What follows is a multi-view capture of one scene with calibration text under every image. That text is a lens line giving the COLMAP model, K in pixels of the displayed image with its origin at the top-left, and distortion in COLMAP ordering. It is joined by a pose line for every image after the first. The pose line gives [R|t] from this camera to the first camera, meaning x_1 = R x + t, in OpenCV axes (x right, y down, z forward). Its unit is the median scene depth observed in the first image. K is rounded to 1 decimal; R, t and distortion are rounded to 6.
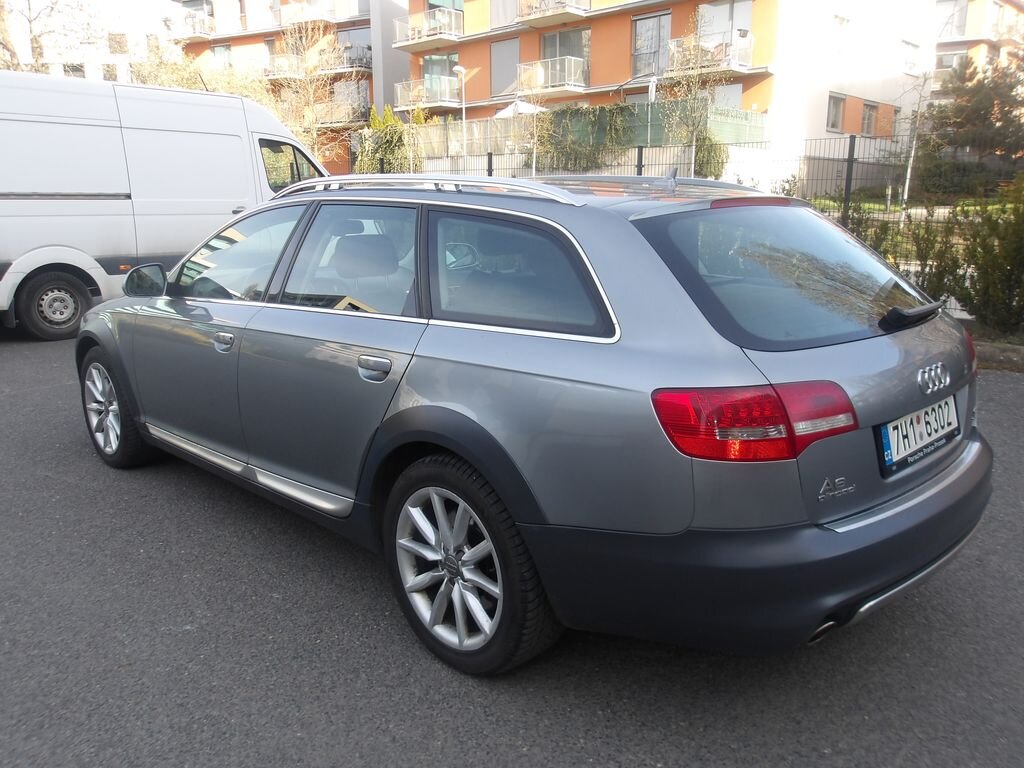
lens RADIAL K [[868.2, 0, 509.1], [0, 868.2, 381.8], [0, 0, 1]] dist [0.009807, 0.029422]
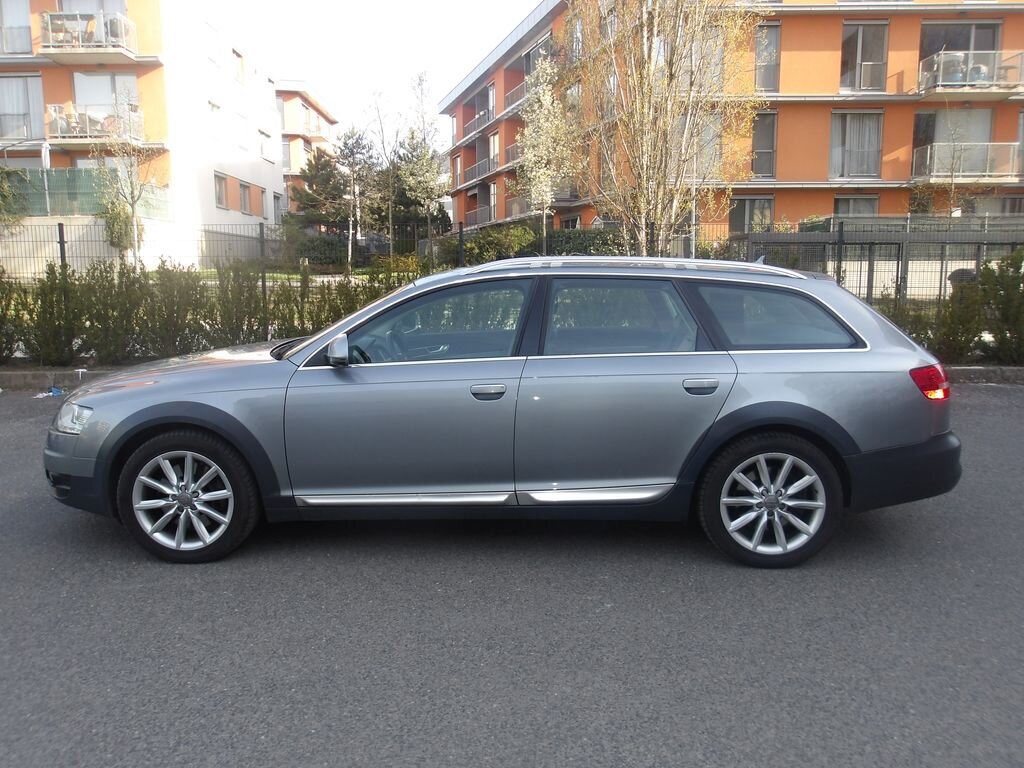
lens RADIAL K [[868.2, 0, 509.1], [0, 868.2, 381.8], [0, 0, 1]] dist [0.009807, 0.029422]
pose [[0.733256, -0.097121, 0.672981, -0.122225], [0.149934, 0.988479, -0.020711, -0.003804], [-0.663216, 0.116089, 0.739370, 0.009694]]
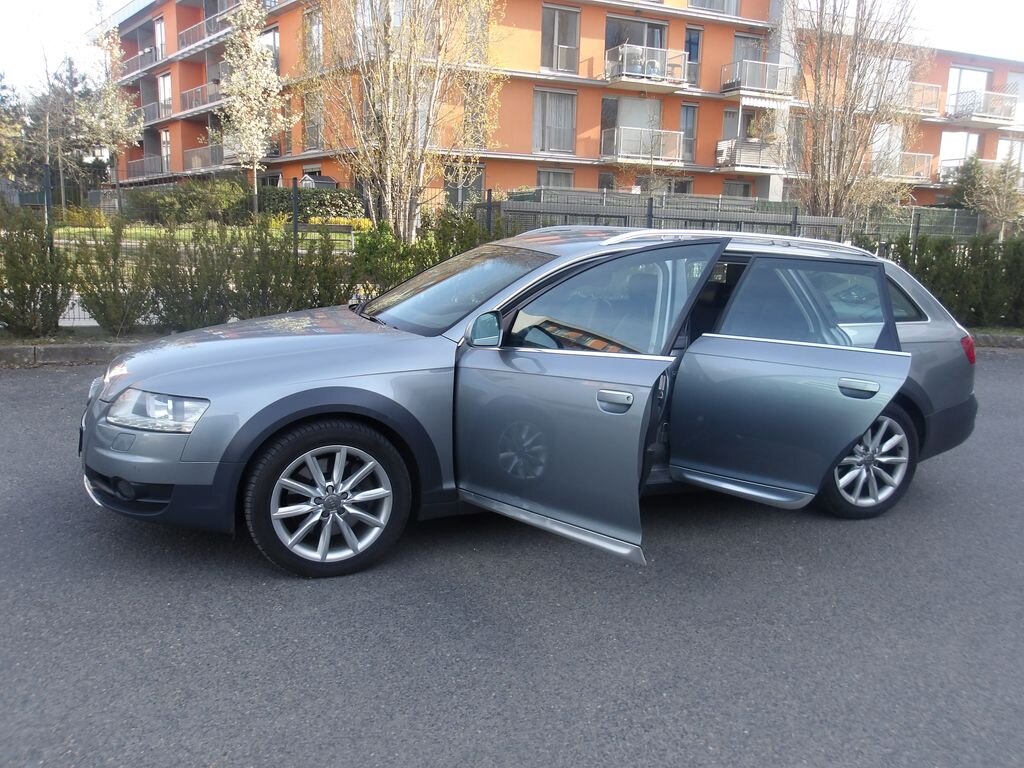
lens RADIAL K [[868.2, 0, 509.1], [0, 868.2, 381.8], [0, 0, 1]] dist [0.009807, 0.029422]
pose [[0.418700, -0.146109, 0.896294, -0.160351], [0.164463, 0.982852, 0.083390, -0.017387], [-0.893108, 0.112492, 0.435549, 0.071860]]
